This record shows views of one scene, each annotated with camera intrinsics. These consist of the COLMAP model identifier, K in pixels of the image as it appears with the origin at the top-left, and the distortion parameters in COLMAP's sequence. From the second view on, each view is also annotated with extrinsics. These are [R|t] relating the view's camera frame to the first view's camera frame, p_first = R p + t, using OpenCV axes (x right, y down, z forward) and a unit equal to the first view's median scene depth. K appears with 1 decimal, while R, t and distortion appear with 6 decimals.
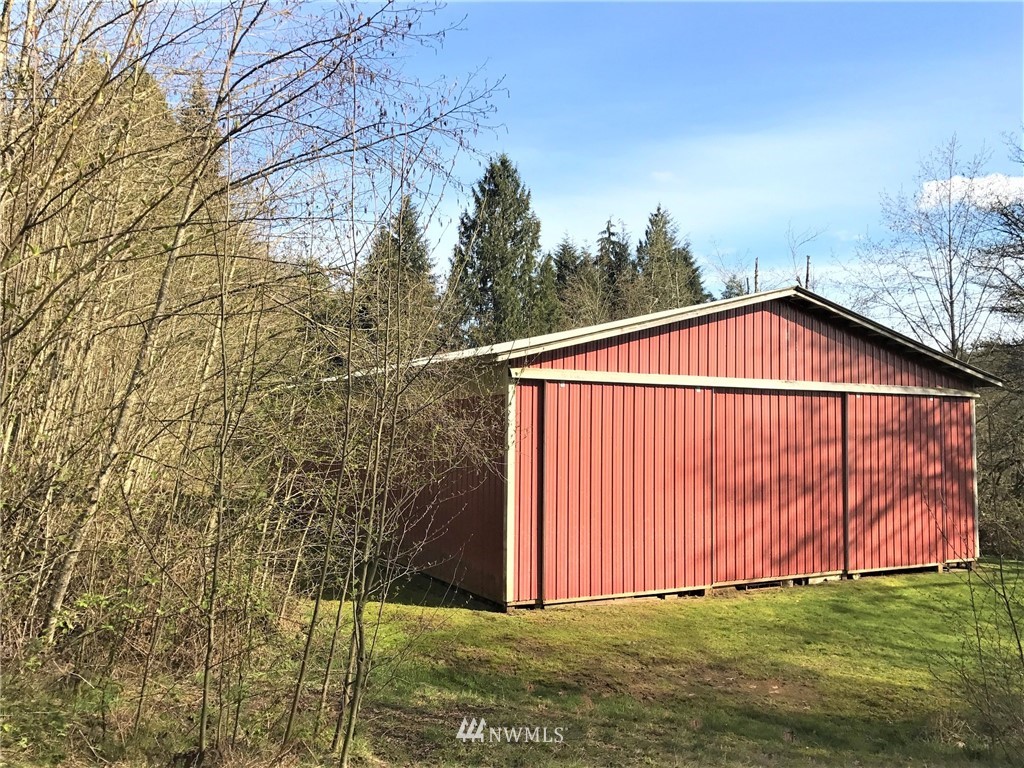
lens RADIAL K [[860.1, 0, 512.0], [0, 860.1, 384.0], [0, 0, 1]] dist [0.016993, 0.010459]
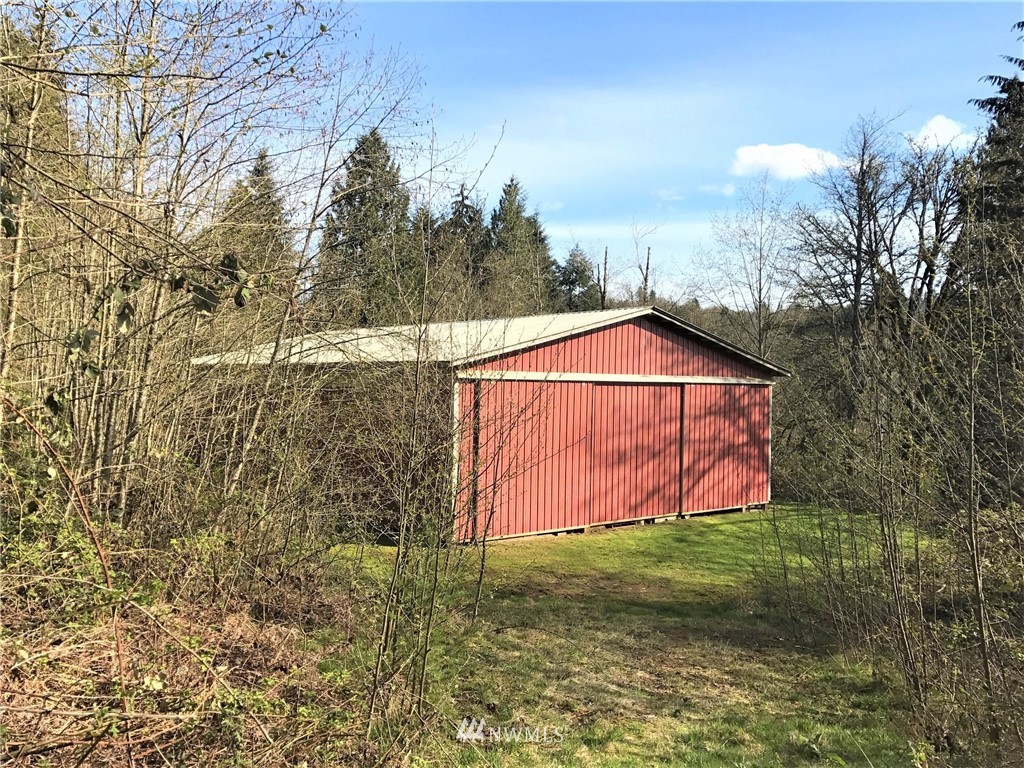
lens RADIAL K [[865.5, 0, 512.0], [0, 865.5, 384.0], [0, 0, 1]] dist [0.170536, -0.579949]
pose [[0.980914, 0.008794, 0.194241, -0.147971], [-0.021239, 0.997845, 0.062079, -0.069237], [-0.193277, -0.065020, 0.978987, -0.296363]]
